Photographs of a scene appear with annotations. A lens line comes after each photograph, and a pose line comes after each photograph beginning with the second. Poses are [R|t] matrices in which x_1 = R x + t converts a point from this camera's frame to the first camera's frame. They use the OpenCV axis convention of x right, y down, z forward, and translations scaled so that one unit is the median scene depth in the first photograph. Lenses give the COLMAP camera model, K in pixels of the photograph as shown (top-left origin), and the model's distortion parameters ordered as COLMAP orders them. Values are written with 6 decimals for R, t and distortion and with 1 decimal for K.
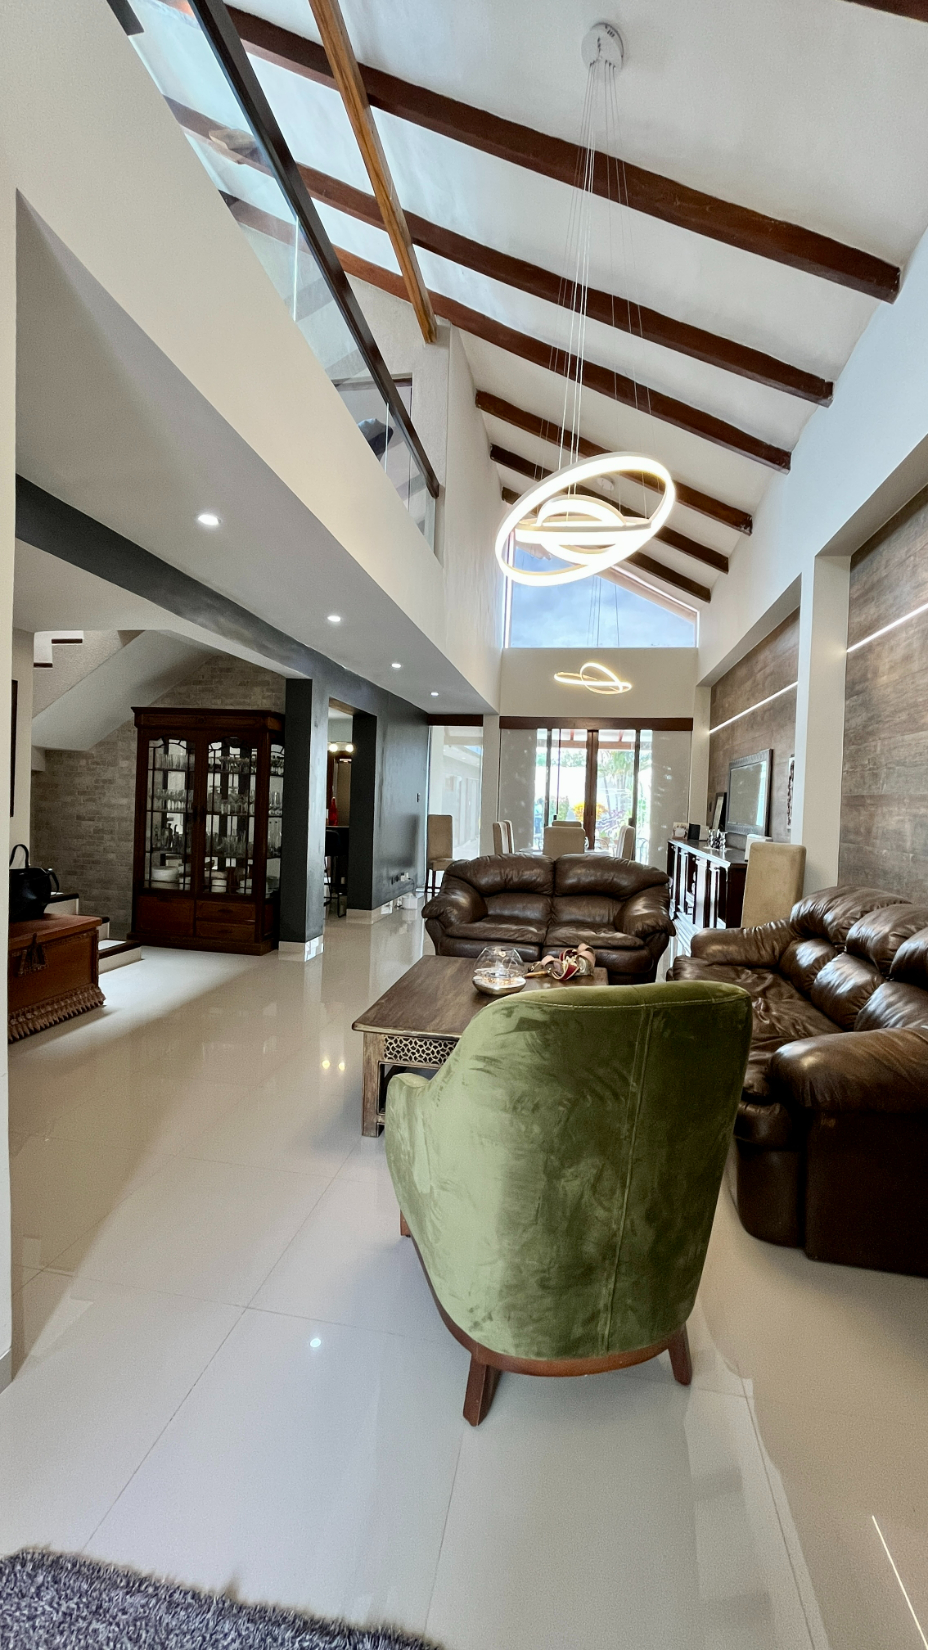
lens RADIAL K [[671.8, 0, 457.7], [0, 671.8, 822.5], [0, 0, 1]] dist [-0.006370, 0.000260]
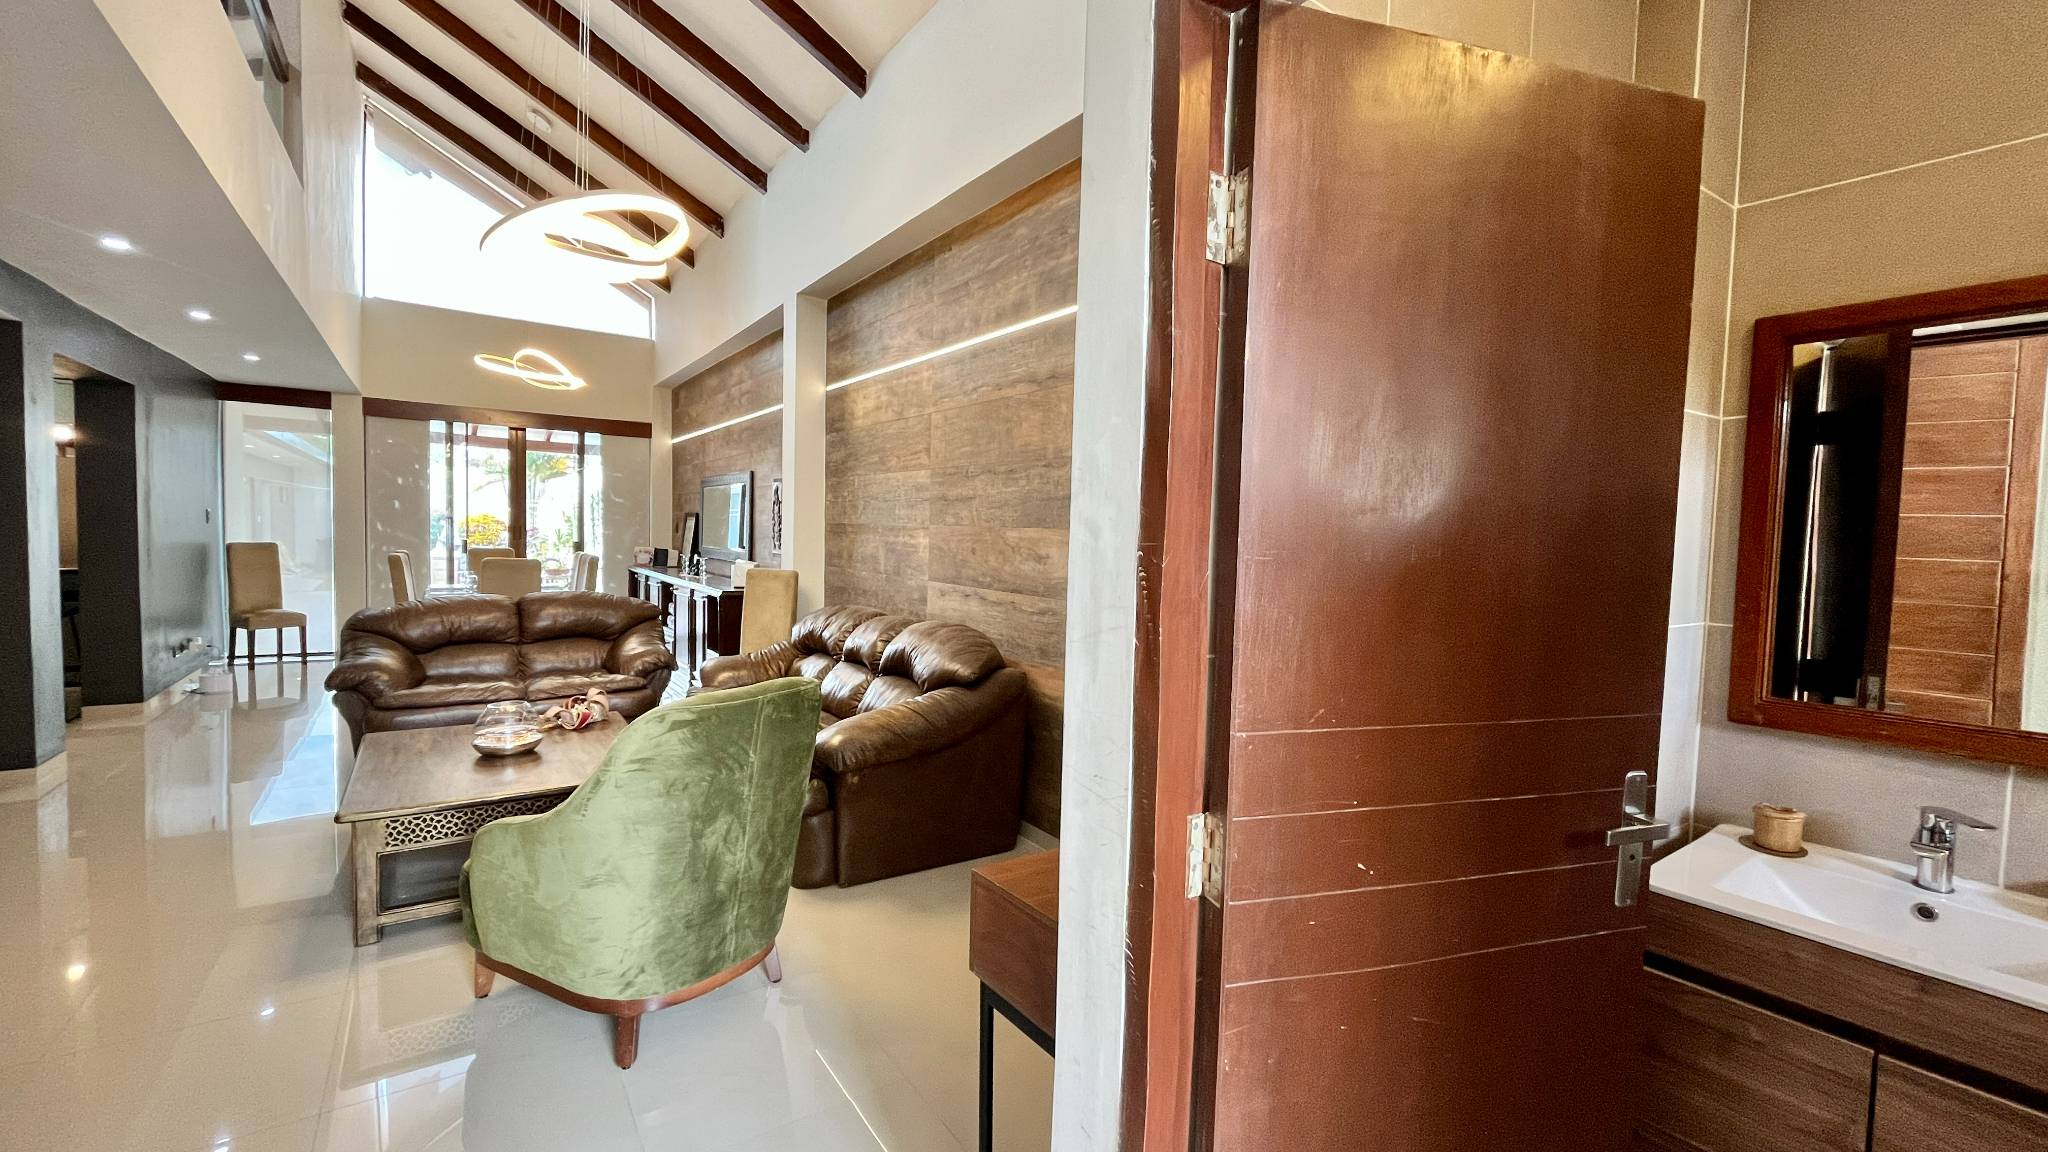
lens RADIAL K [[833.8, 0, 1024.9], [0, 833.8, 575.5], [0, 0, 1]] dist [-0.006370, 0.000260]
pose [[0.703099, -0.046754, 0.709553, -0.161701], [0.015614, 0.998611, 0.050329, -0.018232], [-0.710920, -0.024308, 0.702853, -0.178913]]
